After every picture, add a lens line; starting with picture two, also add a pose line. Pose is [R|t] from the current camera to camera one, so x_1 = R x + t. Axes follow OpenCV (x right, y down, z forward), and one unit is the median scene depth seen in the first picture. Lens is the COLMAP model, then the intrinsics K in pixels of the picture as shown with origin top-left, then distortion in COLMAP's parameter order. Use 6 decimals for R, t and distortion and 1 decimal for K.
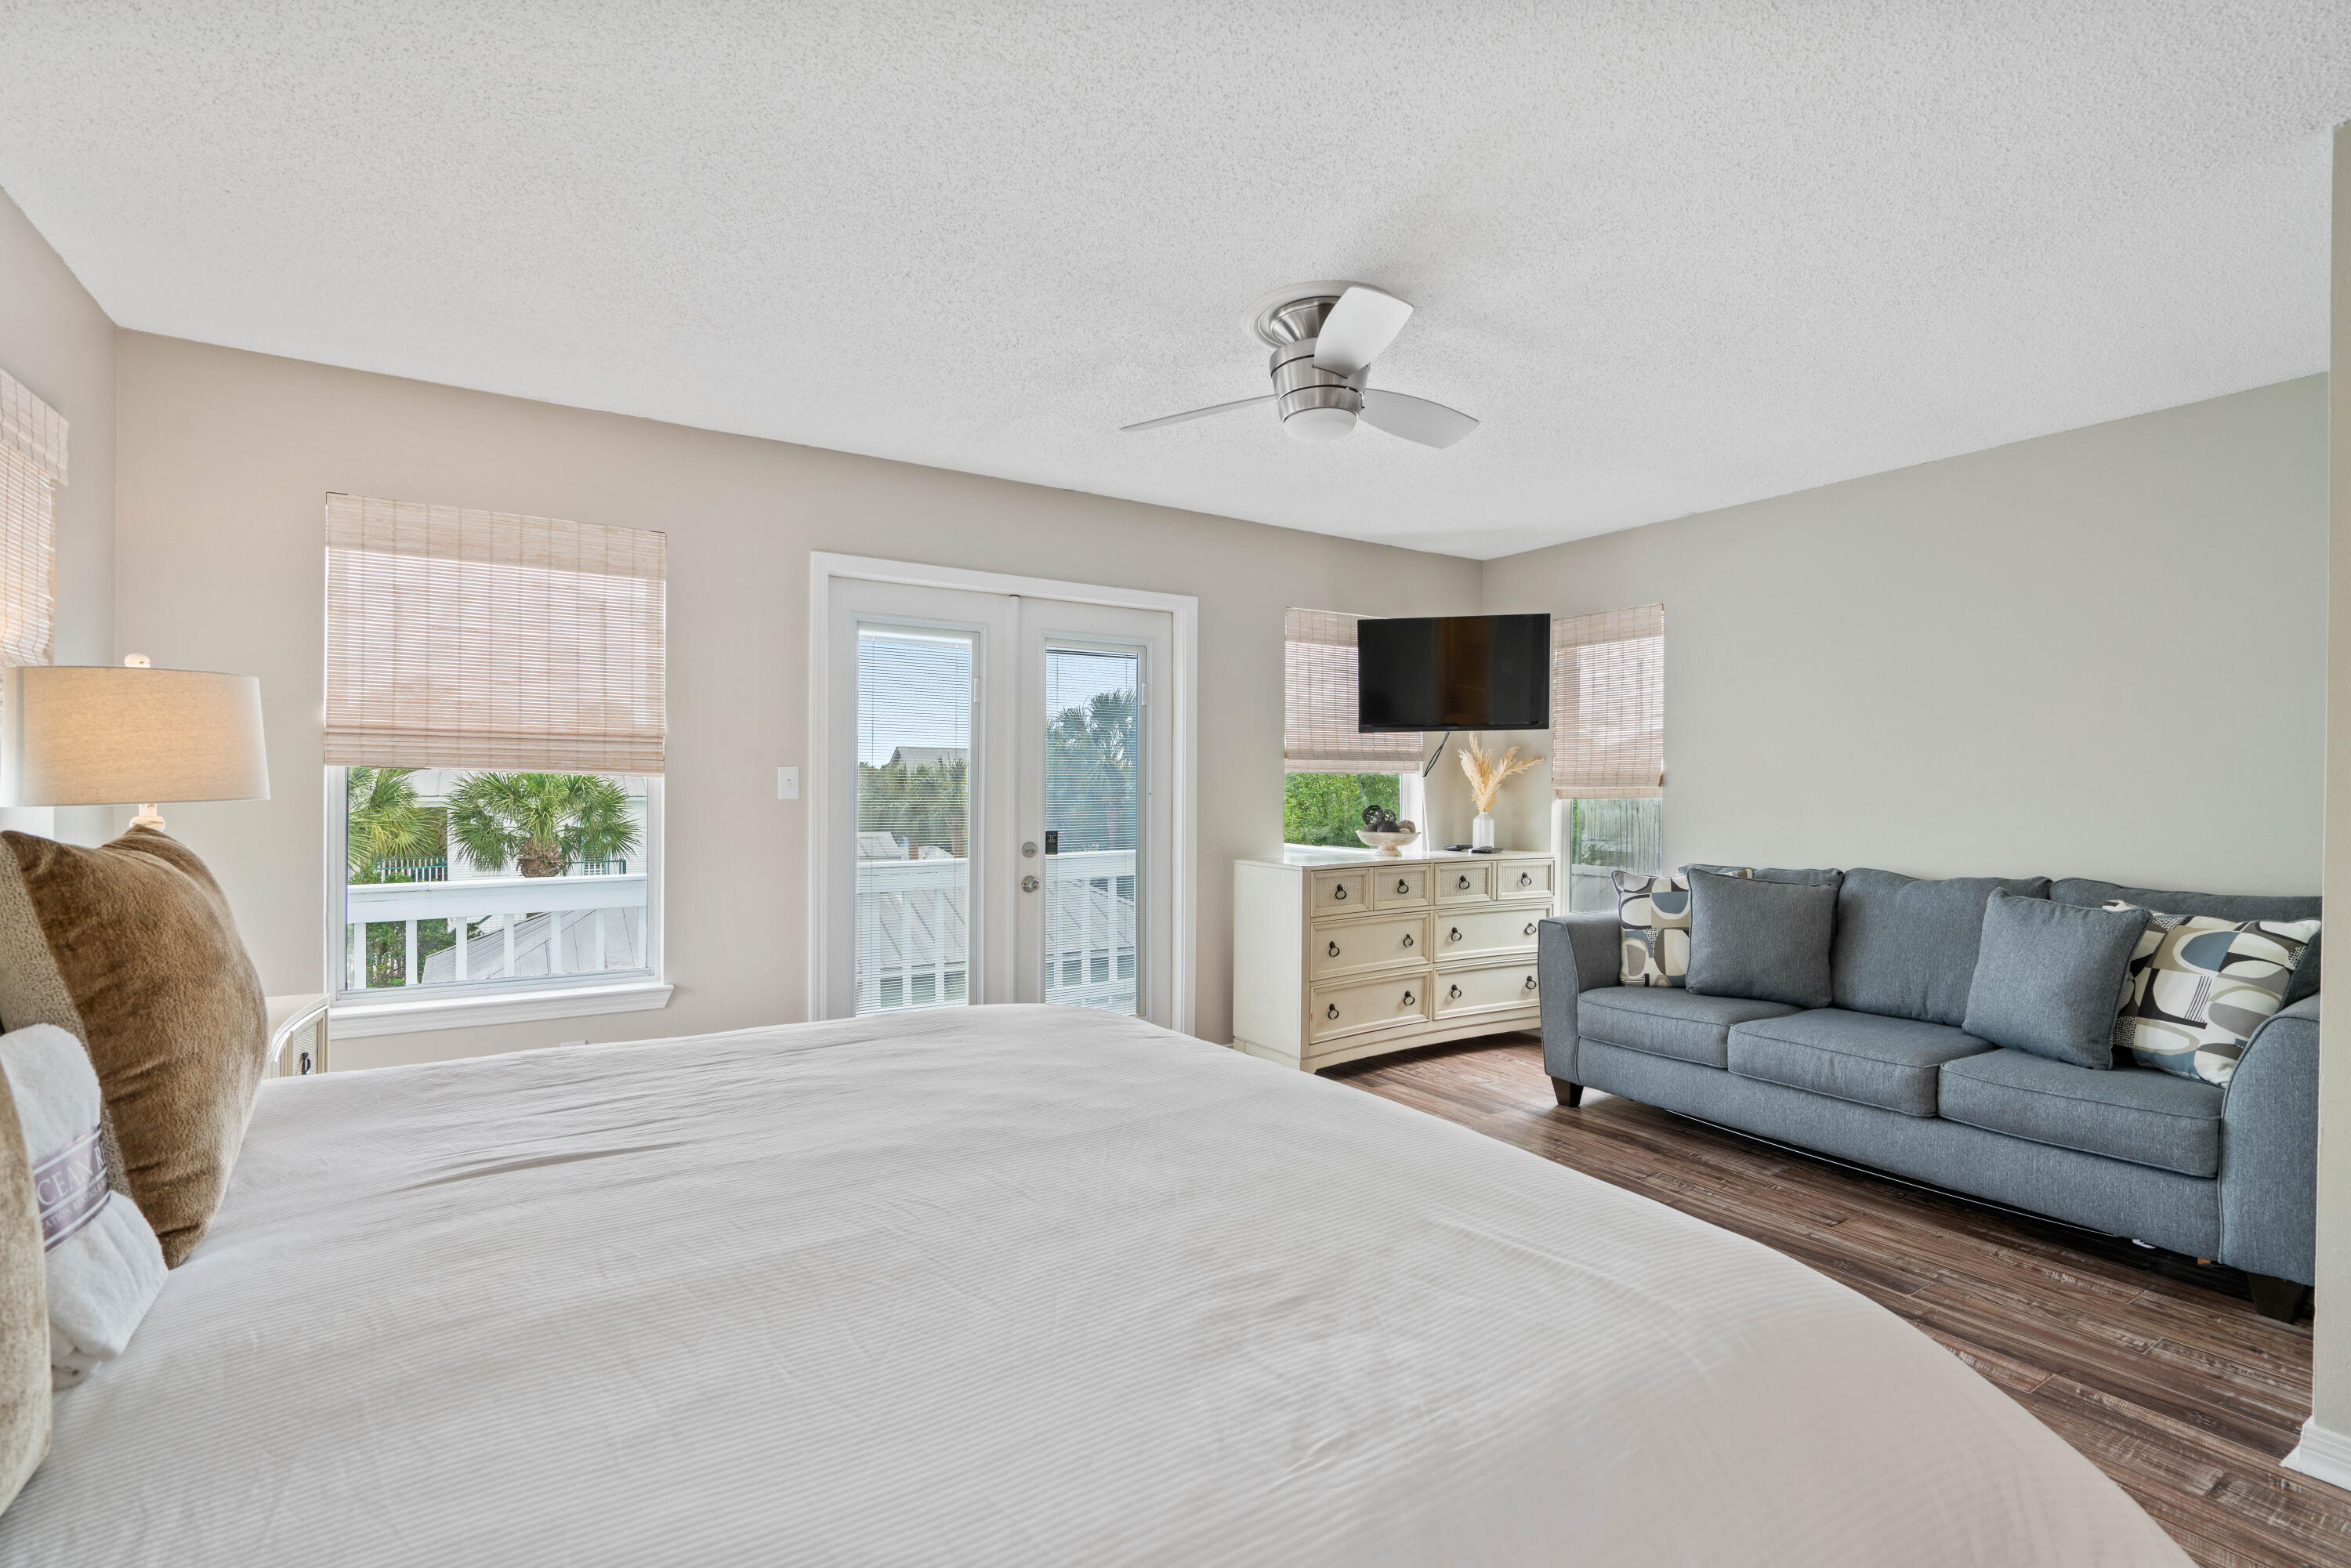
lens RADIAL K [[1077.4, 0, 1165.2], [0, 1077.4, 782.9], [0, 0, 1]] dist [0.005452, 0.000002]
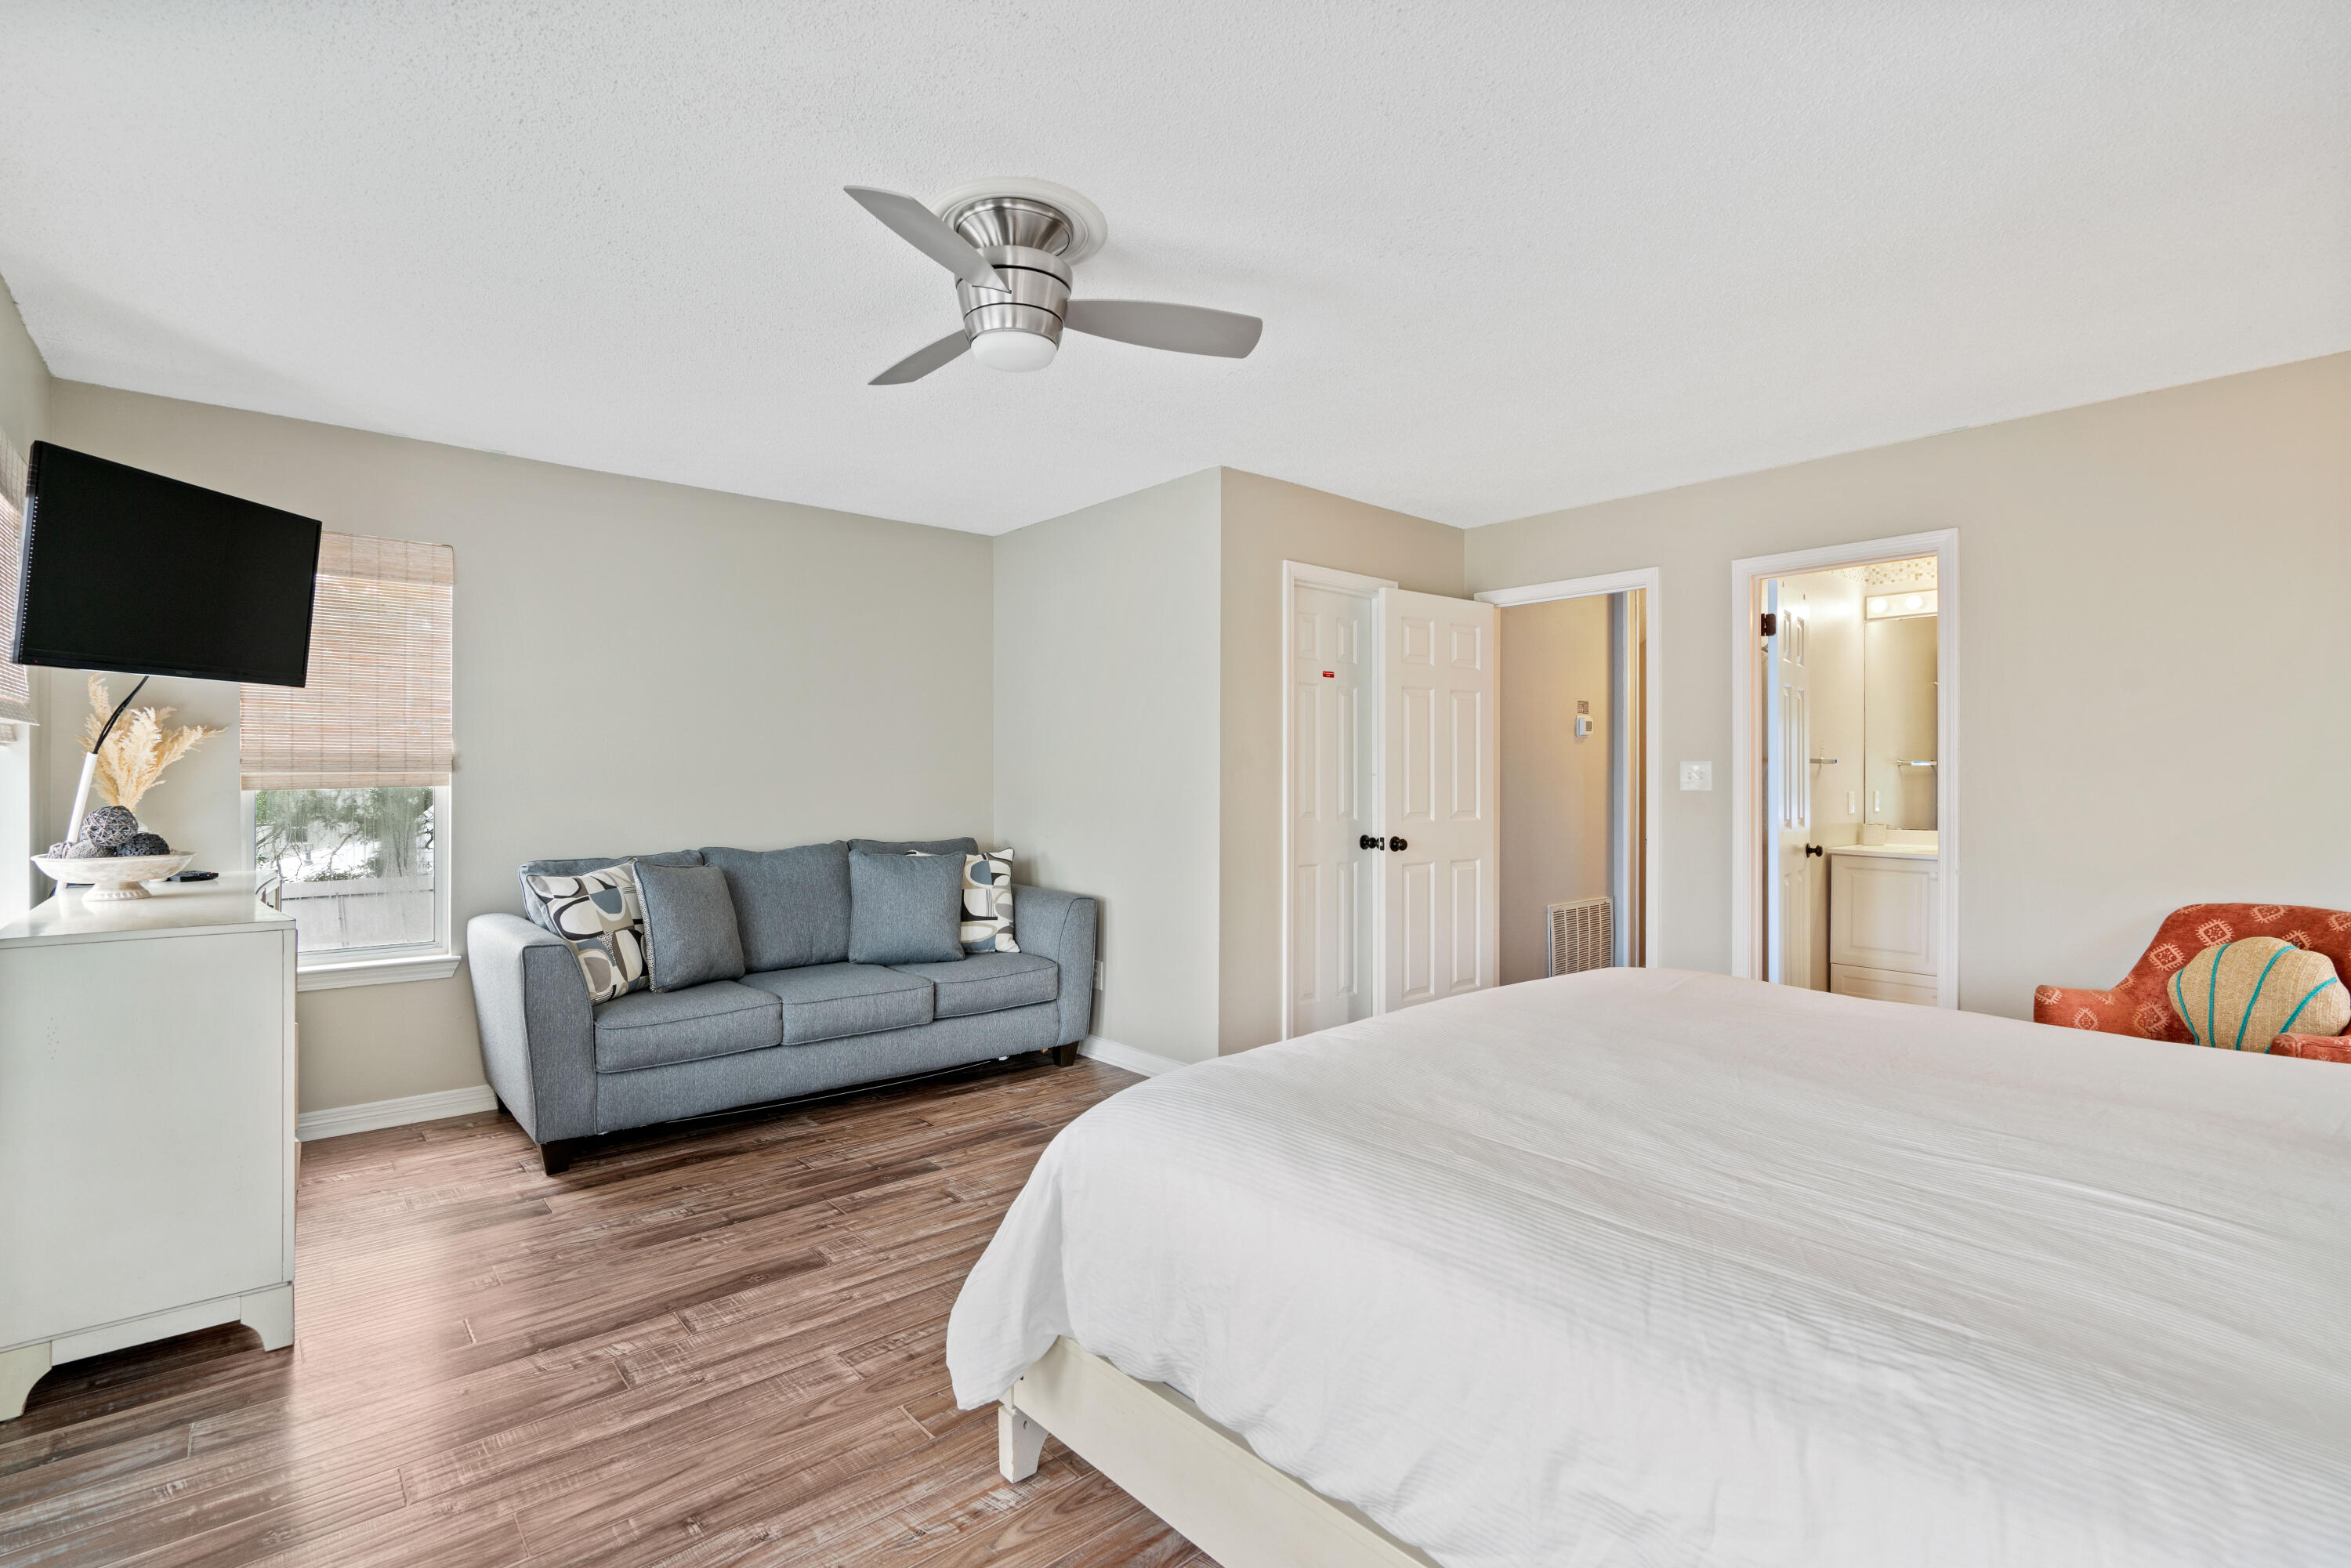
lens RADIAL K [[1077.4, 0, 1159.4], [0, 1077.4, 778.4], [0, 0, 1]] dist [0.005452, 0.000002]
pose [[-0.136760, -0.003501, 0.990598, -0.578445], [-0.005366, 0.999982, 0.002793, 0.003916], [-0.990590, -0.004934, -0.136776, 0.808486]]
